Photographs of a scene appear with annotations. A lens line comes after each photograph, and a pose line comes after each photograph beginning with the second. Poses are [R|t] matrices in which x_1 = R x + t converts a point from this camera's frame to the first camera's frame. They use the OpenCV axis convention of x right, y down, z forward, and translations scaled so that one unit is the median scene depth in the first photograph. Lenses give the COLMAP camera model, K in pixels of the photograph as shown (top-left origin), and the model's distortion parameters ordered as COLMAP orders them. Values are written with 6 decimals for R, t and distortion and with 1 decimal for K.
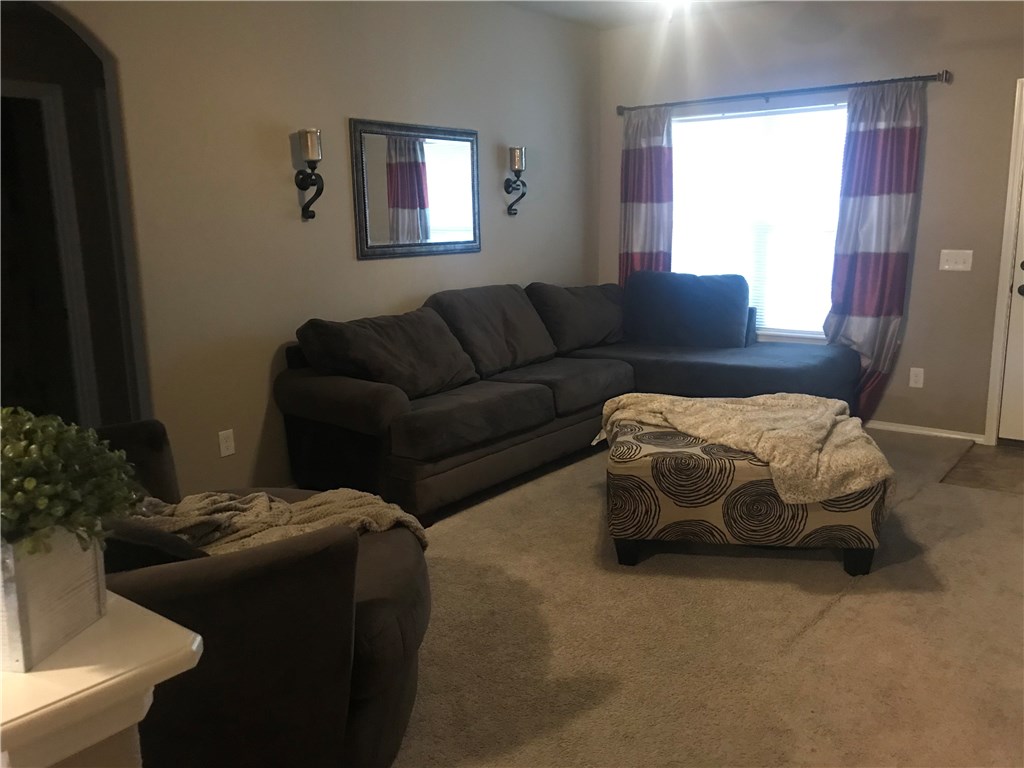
lens RADIAL K [[837.7, 0, 509.8], [0, 837.7, 384.5], [0, 0, 1]] dist [0.014177, -0.009947]
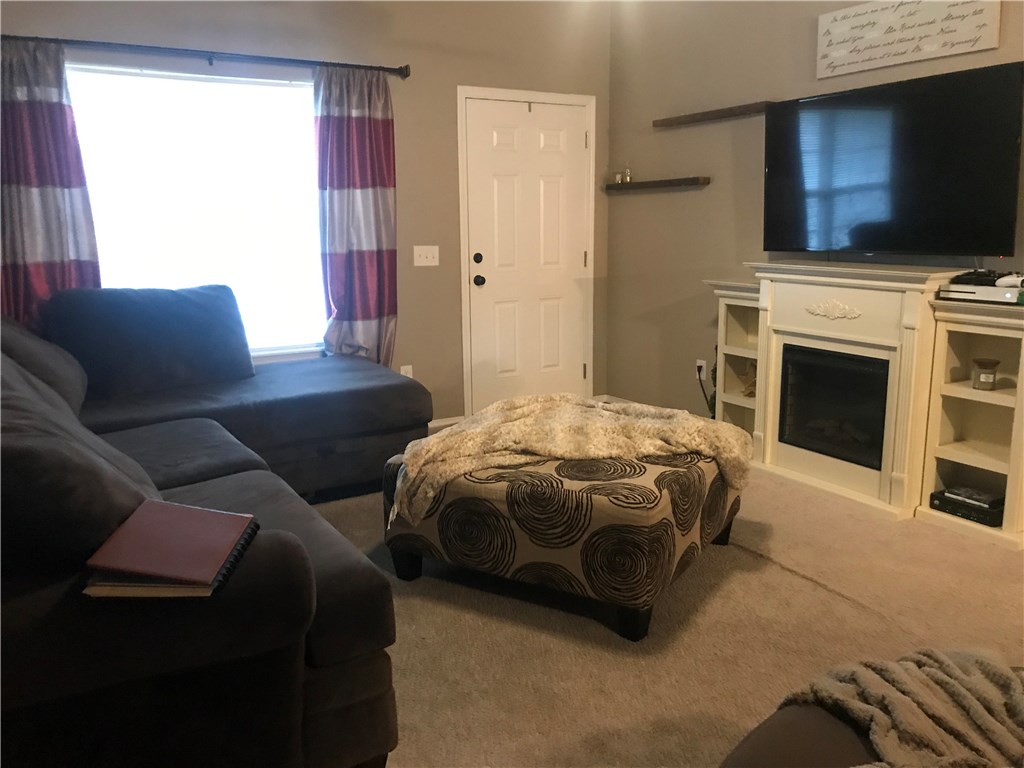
lens RADIAL K [[837.7, 0, 510.4], [0, 837.7, 382.1], [0, 0, 1]] dist [0.014177, -0.009947]
pose [[0.375215, -0.160596, 0.912920, -0.376921], [0.190840, 0.977162, 0.093461, -0.071857], [-0.907080, 0.139153, 0.397294, 0.511845]]
